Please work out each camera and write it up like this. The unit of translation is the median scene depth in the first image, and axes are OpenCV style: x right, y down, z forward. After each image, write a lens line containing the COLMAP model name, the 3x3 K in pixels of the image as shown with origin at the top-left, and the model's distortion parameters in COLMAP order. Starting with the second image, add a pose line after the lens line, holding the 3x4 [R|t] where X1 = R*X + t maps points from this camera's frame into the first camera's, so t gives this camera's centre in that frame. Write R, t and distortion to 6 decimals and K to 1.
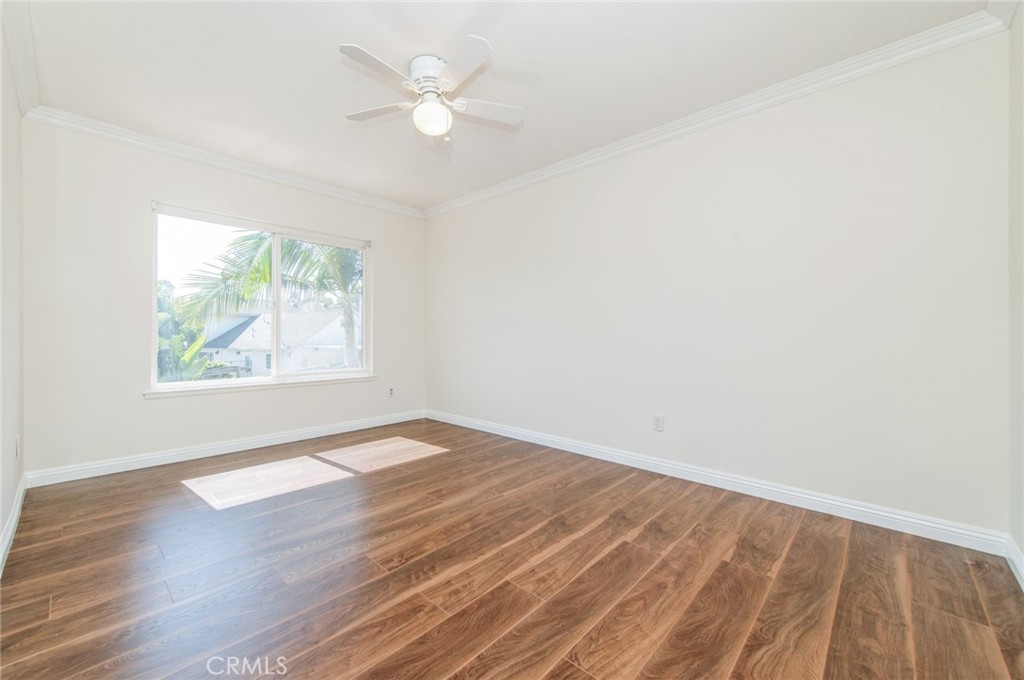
lens RADIAL K [[401.7, 0, 518.0], [0, 401.7, 344.6], [0, 0, 1]] dist [0.015601, -0.003845]
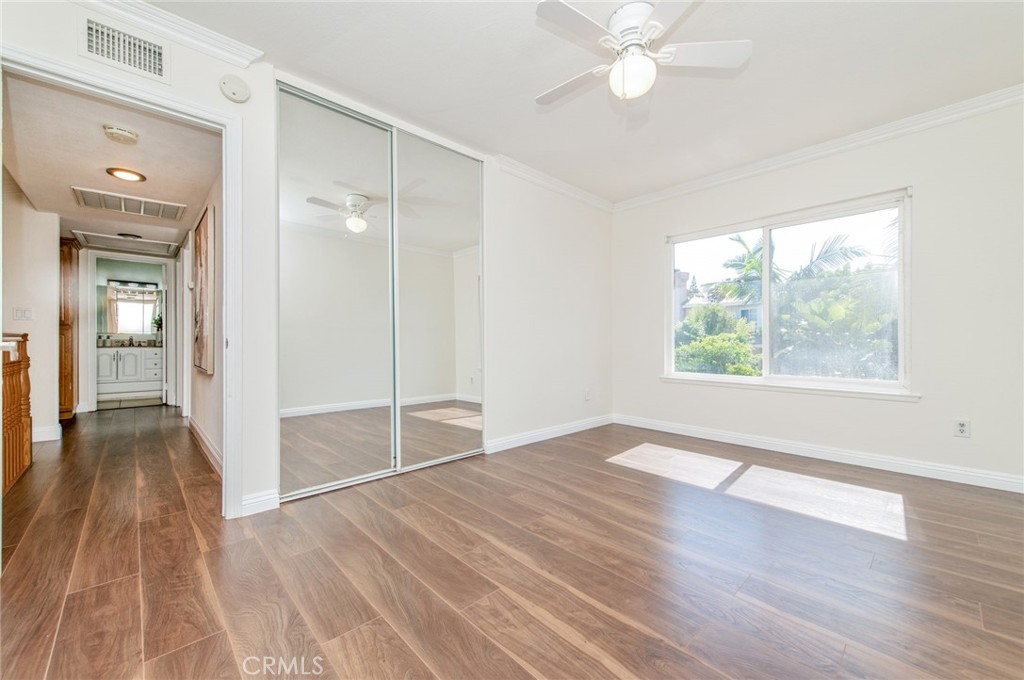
lens RADIAL K [[401.7, 0, 513.1], [0, 401.7, 331.9], [0, 0, 1]] dist [0.015601, -0.003845]
pose [[-0.082105, -0.024495, -0.996323, 0.828104], [-0.018555, 0.999562, -0.023046, 0.007447], [0.996451, 0.016595, -0.082524, 0.984979]]
